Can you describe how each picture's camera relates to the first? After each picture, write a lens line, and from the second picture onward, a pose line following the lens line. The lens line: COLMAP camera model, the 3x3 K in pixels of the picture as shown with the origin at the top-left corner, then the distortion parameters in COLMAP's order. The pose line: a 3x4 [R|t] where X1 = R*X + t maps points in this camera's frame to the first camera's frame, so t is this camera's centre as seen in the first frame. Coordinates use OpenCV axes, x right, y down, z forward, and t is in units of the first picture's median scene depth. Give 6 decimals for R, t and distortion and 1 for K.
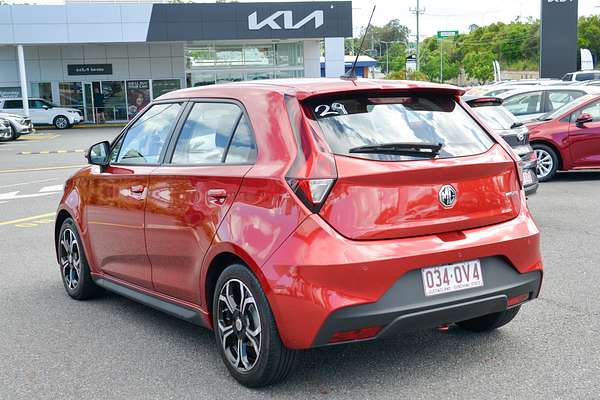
lens RADIAL K [[828.6, 0, 298.7], [0, 828.6, 198.2], [0, 0, 1]] dist [-0.009166, 0.000000]
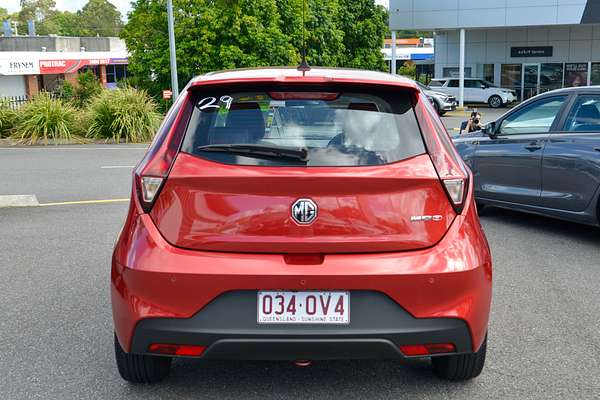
lens RADIAL K [[763.6, 0, 298.2], [0, 763.6, 204.9], [0, 0, 1]] dist [0.115527, 0.000000]
pose [[0.860784, 0.114067, -0.496025, 0.553066], [-0.093536, 0.993417, 0.066131, -0.059701], [0.500303, -0.010528, 0.865787, 0.312171]]
